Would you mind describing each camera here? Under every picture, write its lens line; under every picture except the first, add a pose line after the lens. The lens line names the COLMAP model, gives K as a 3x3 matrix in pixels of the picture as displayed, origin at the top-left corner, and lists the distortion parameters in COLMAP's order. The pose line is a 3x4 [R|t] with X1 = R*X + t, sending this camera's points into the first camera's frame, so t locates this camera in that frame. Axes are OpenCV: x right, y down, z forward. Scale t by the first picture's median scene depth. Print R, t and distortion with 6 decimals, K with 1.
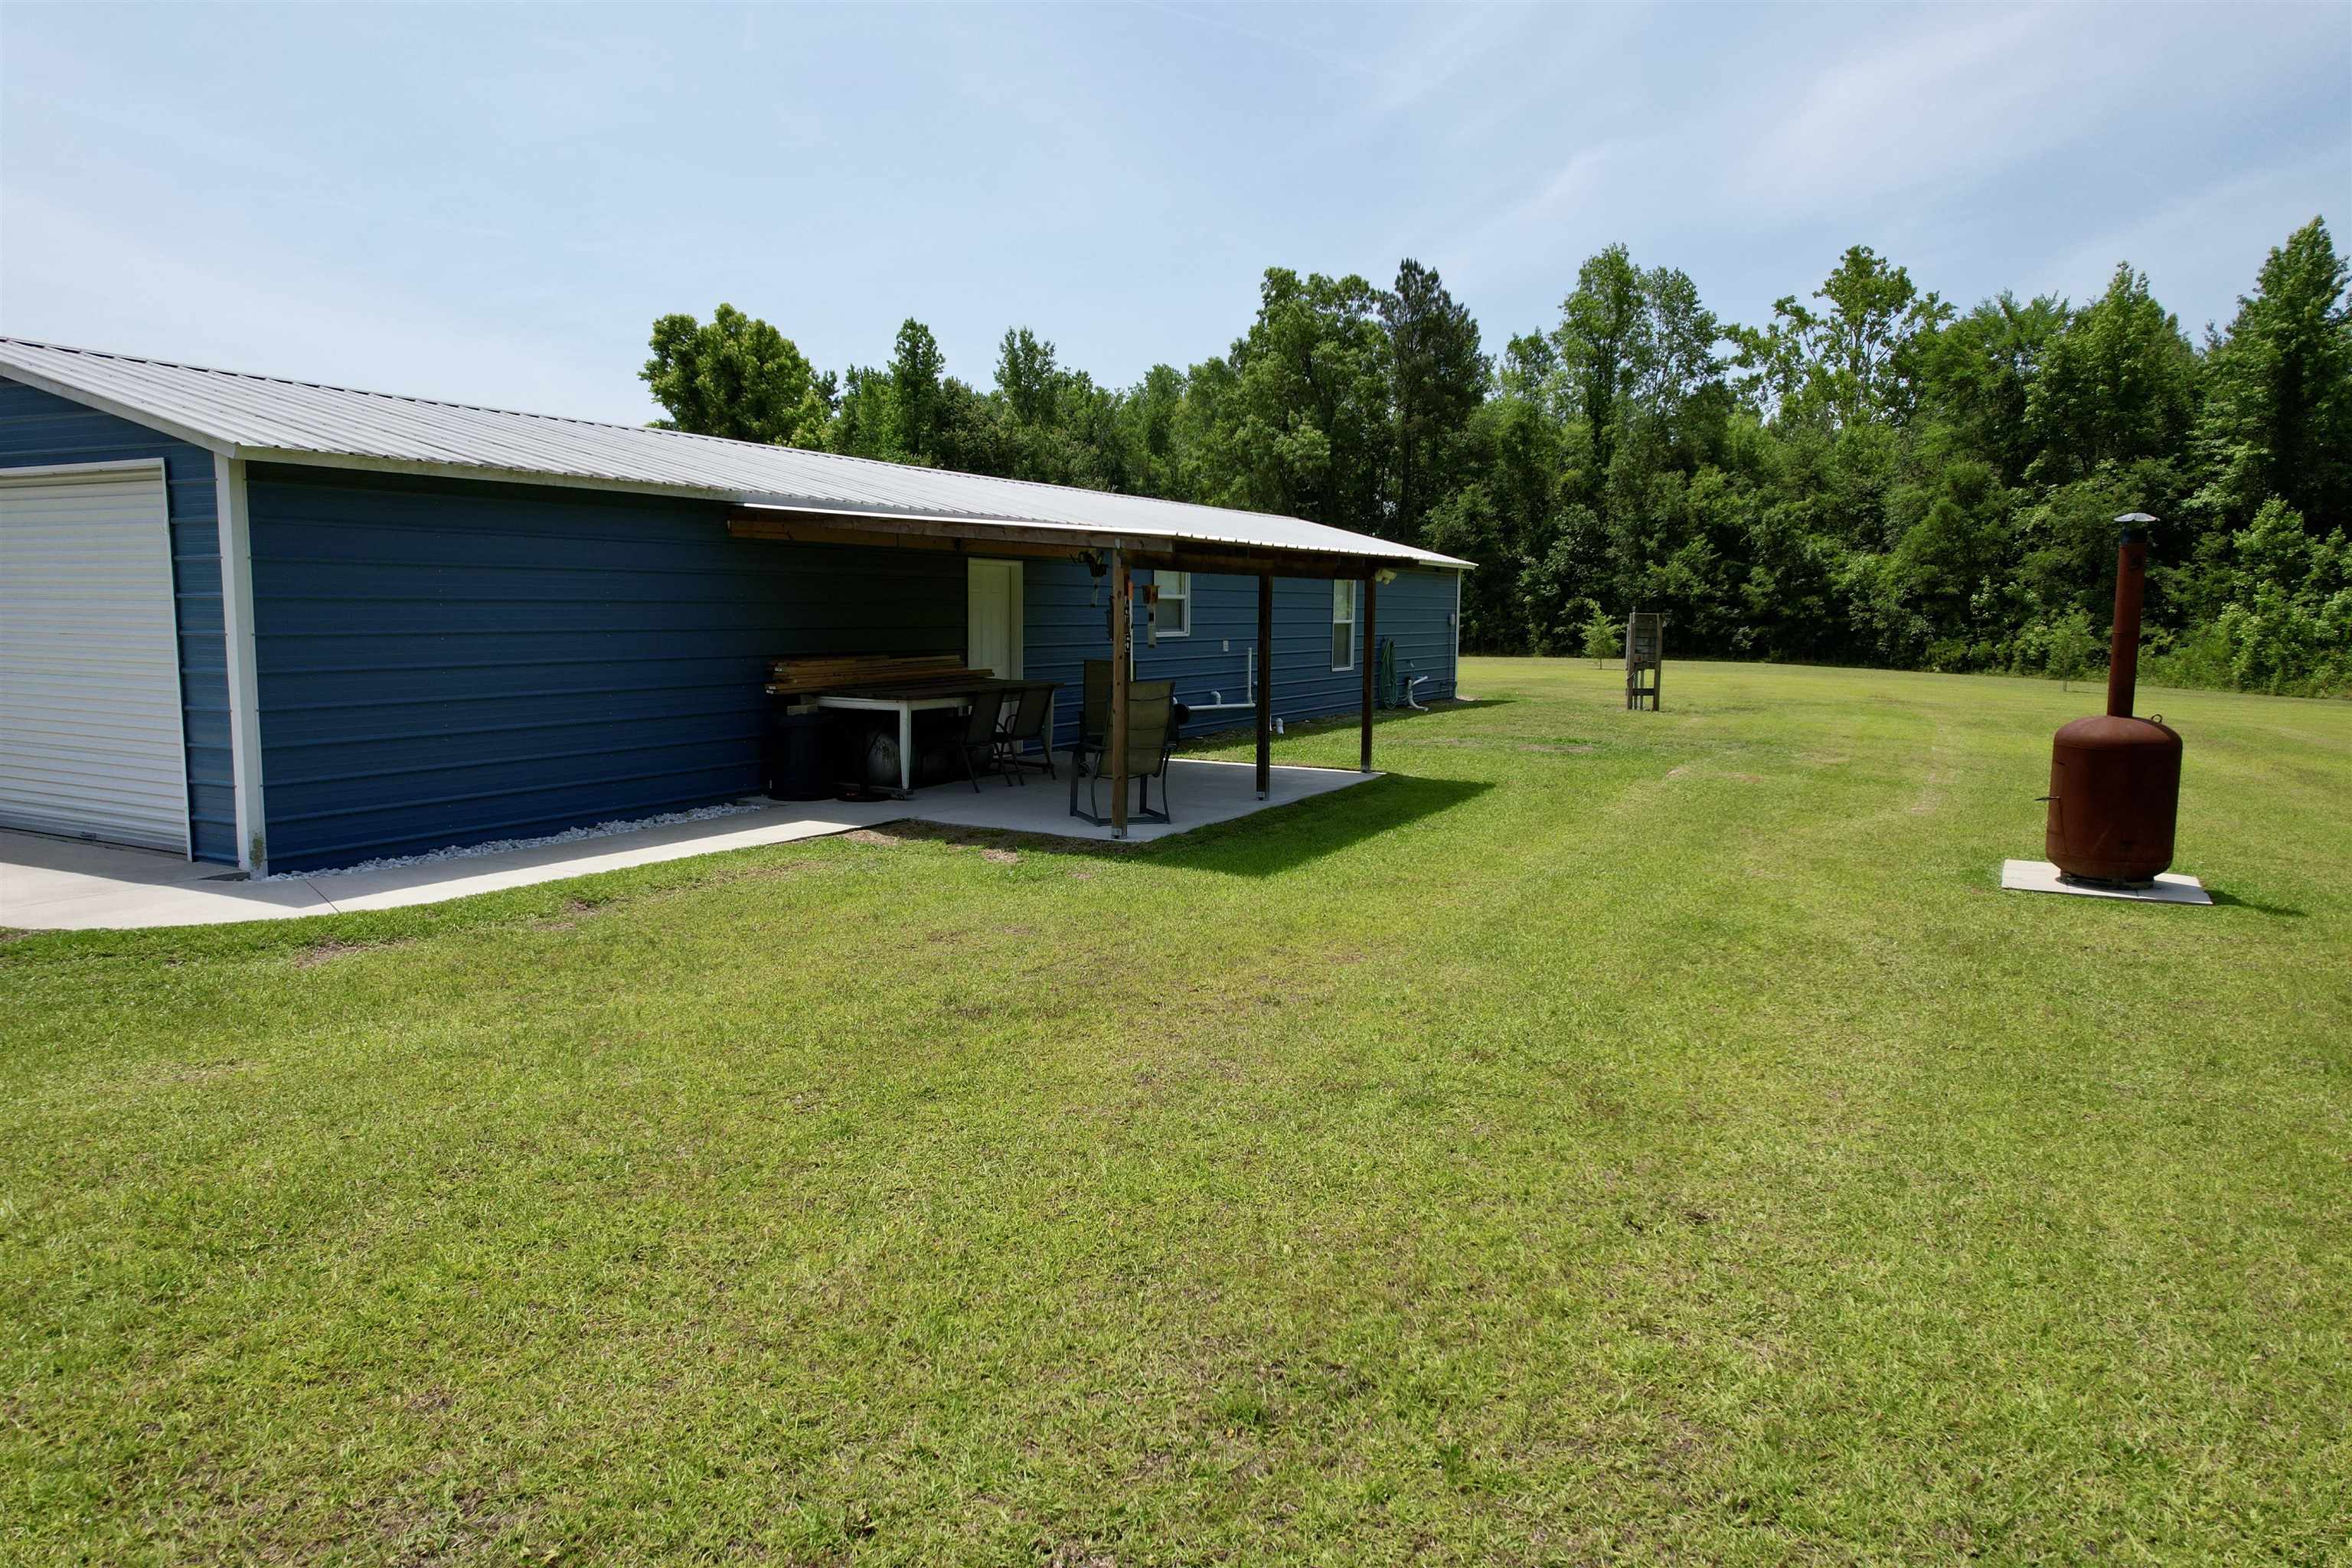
lens RADIAL K [[1500.1, 0, 1184.4], [0, 1500.1, 784.9], [0, 0, 1]] dist [-0.074545, 0.067348]
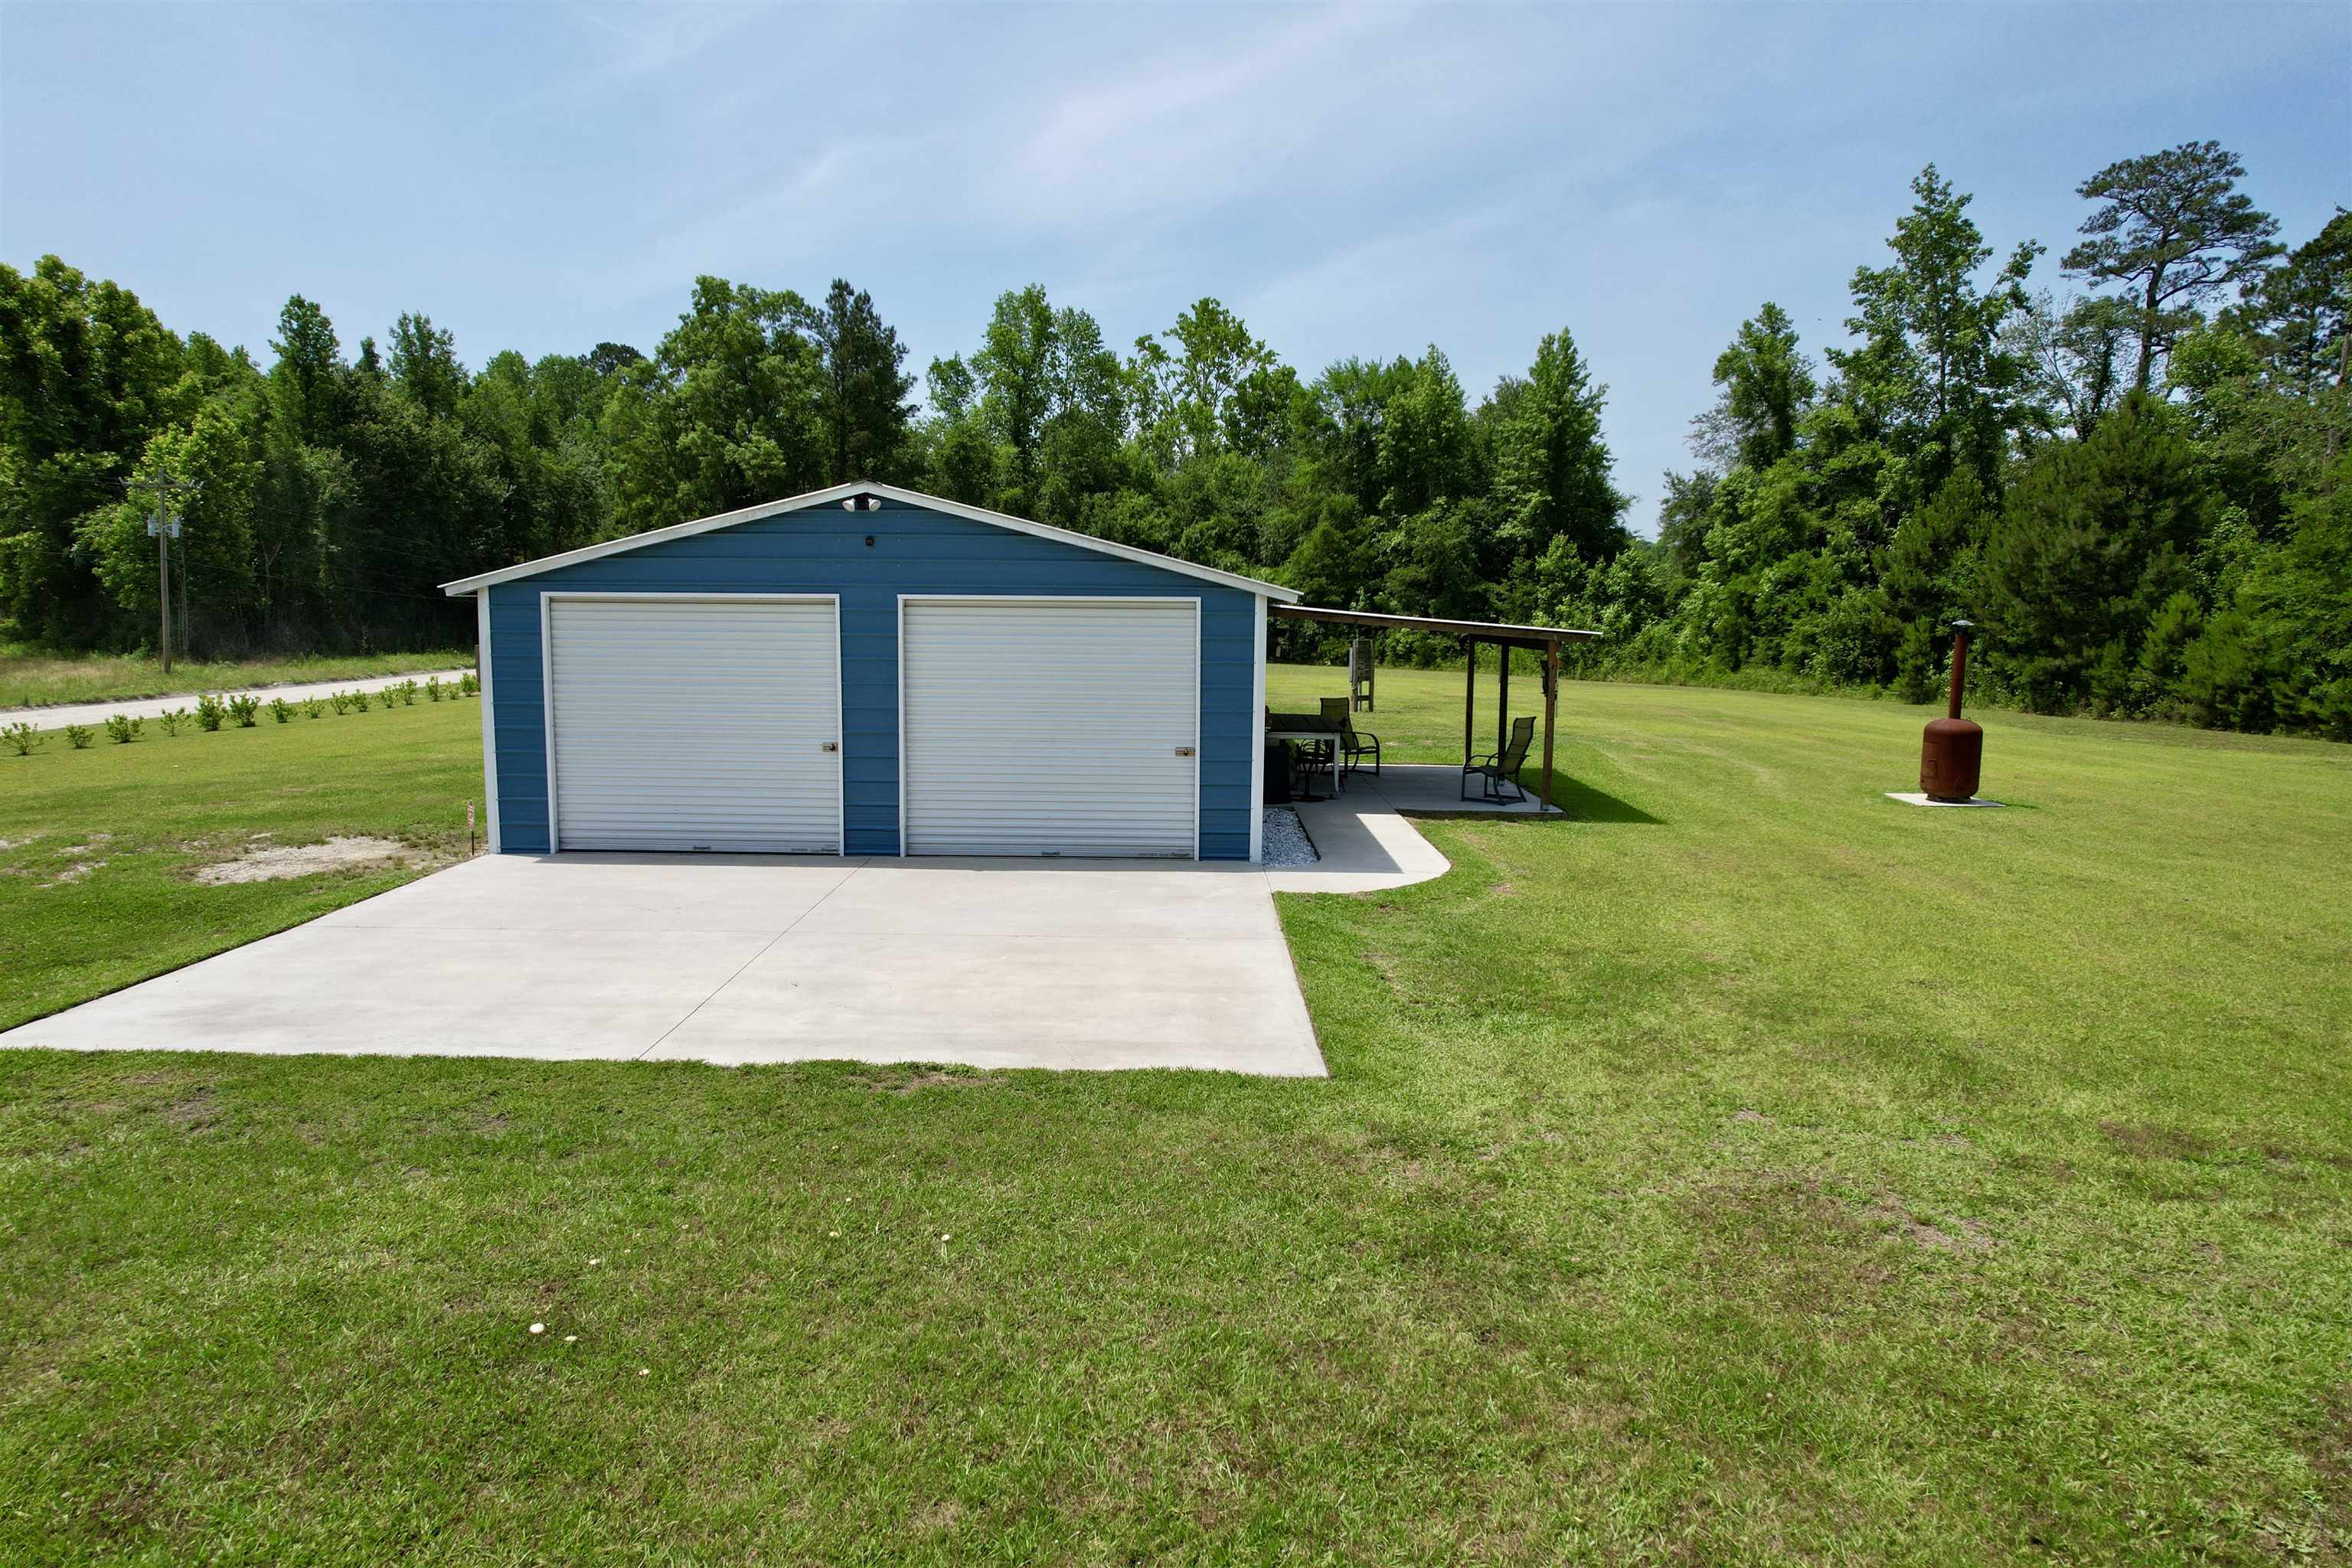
lens RADIAL K [[1500.1, 0, 1181.2], [0, 1500.1, 779.5], [0, 0, 1]] dist [-0.074545, 0.067348]
pose [[0.887142, -0.053333, 0.458404, -0.148200], [0.052289, 0.998520, 0.014979, -0.005766], [-0.458525, 0.010681, 0.888617, -0.039828]]
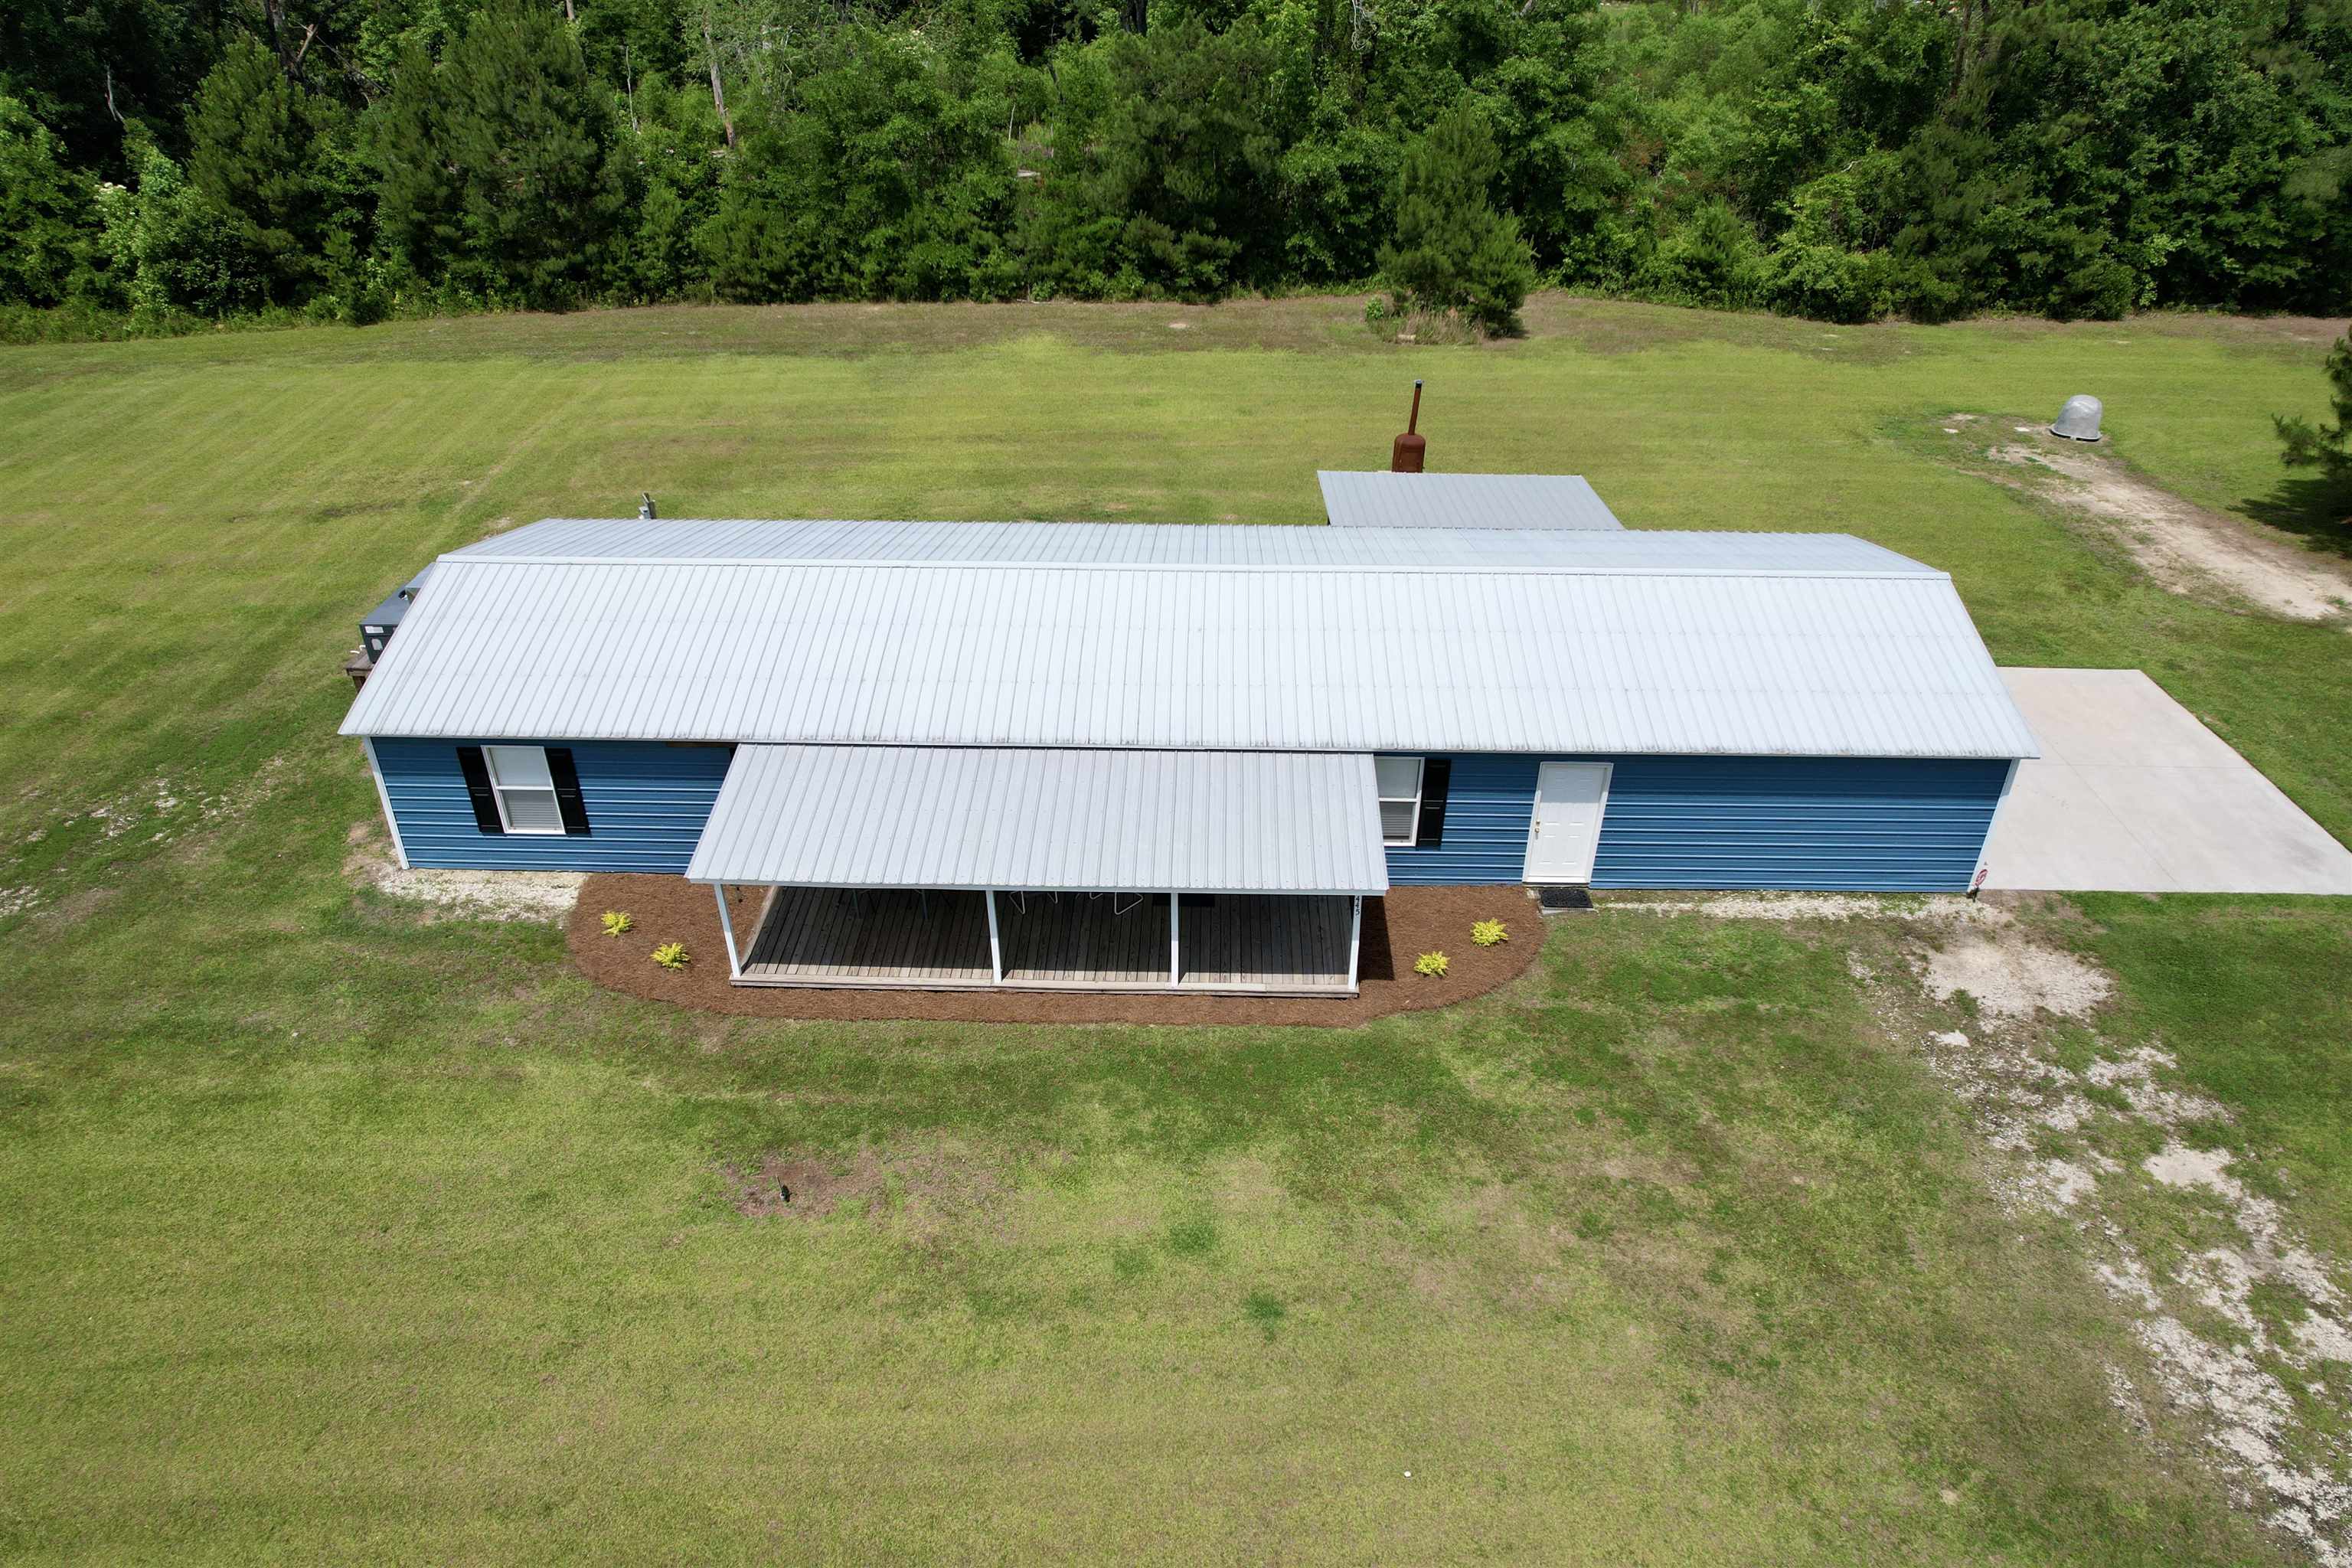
lens RADIAL K [[1500.1, 0, 1178.4], [0, 1500.1, 783.3], [0, 0, 1]] dist [-0.074545, 0.067348]
pose [[-0.440755, -0.484452, 0.755673, -0.267300], [0.099553, 0.810280, 0.577525, -0.179015], [-0.892090, 0.329777, -0.308906, 0.343796]]
